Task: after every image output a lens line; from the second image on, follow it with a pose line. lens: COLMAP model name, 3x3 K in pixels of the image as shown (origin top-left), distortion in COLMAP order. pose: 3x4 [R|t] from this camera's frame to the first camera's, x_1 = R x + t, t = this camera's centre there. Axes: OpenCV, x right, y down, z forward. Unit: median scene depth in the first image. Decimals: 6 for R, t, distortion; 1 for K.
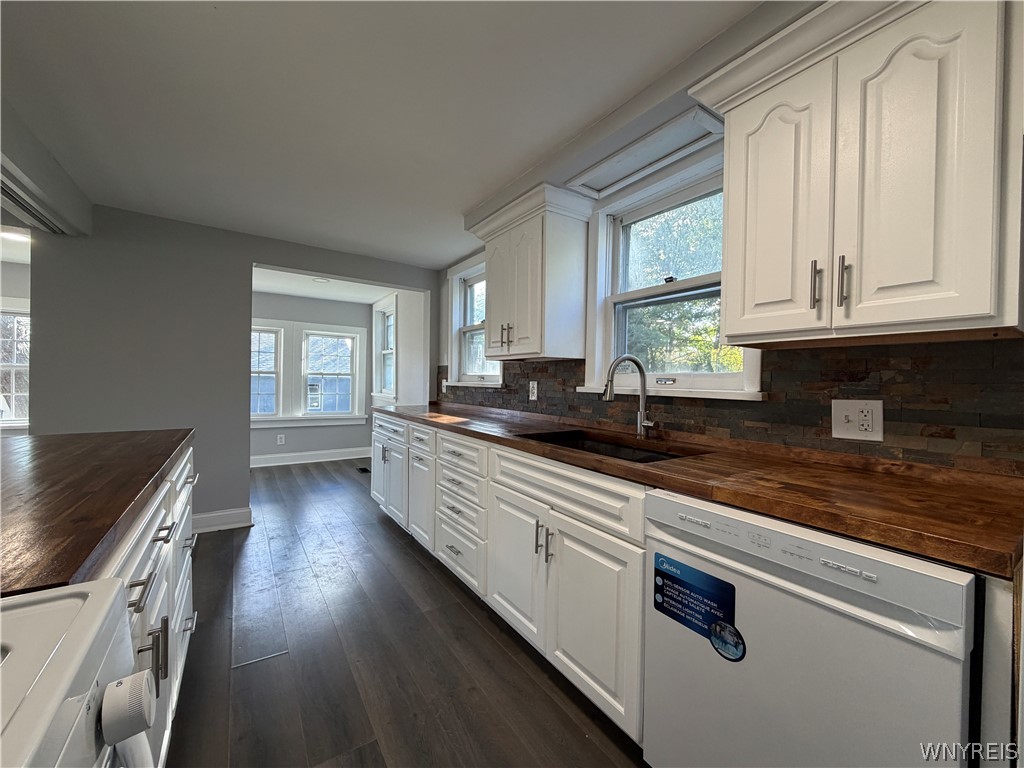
lens RADIAL K [[412.7, 0, 512.0], [0, 412.7, 384.0], [0, 0, 1]] dist [-0.001448, -0.000109]
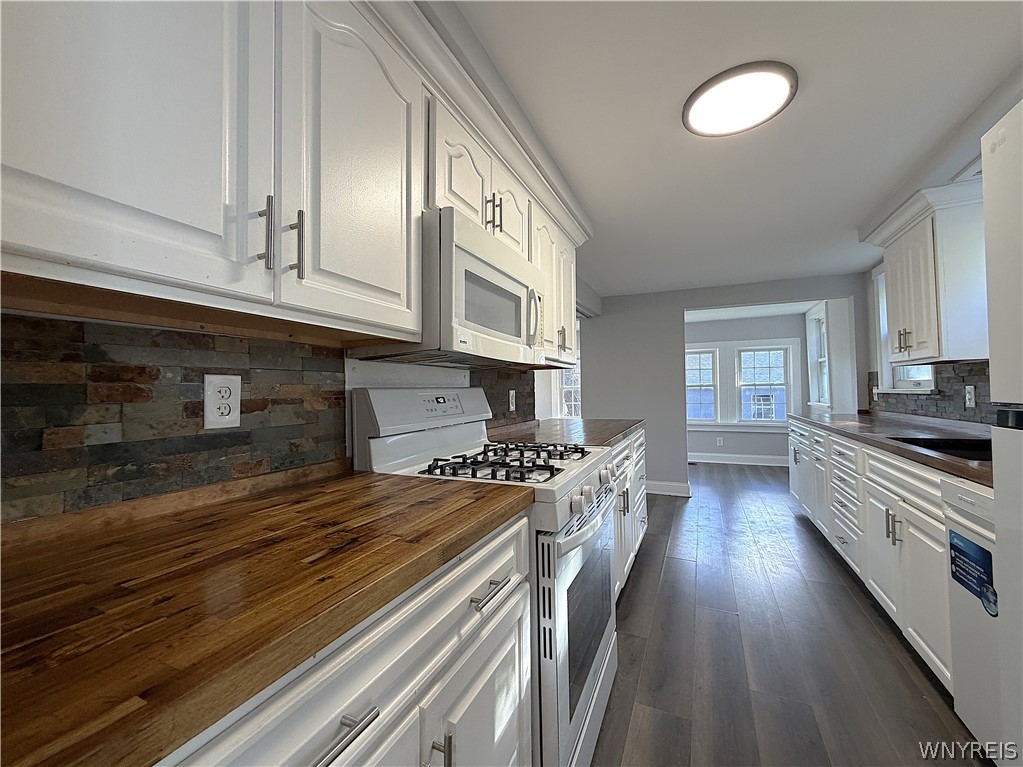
lens RADIAL K [[414.3, 0, 511.5], [0, 414.3, 383.5], [0, 0, 1]] dist [0.001222, 0.000077]
pose [[0.527086, -0.041313, -0.848807, 0.218787], [0.016909, 0.999130, -0.038129, 0.004301], [0.849644, 0.005745, 0.527326, -0.214885]]
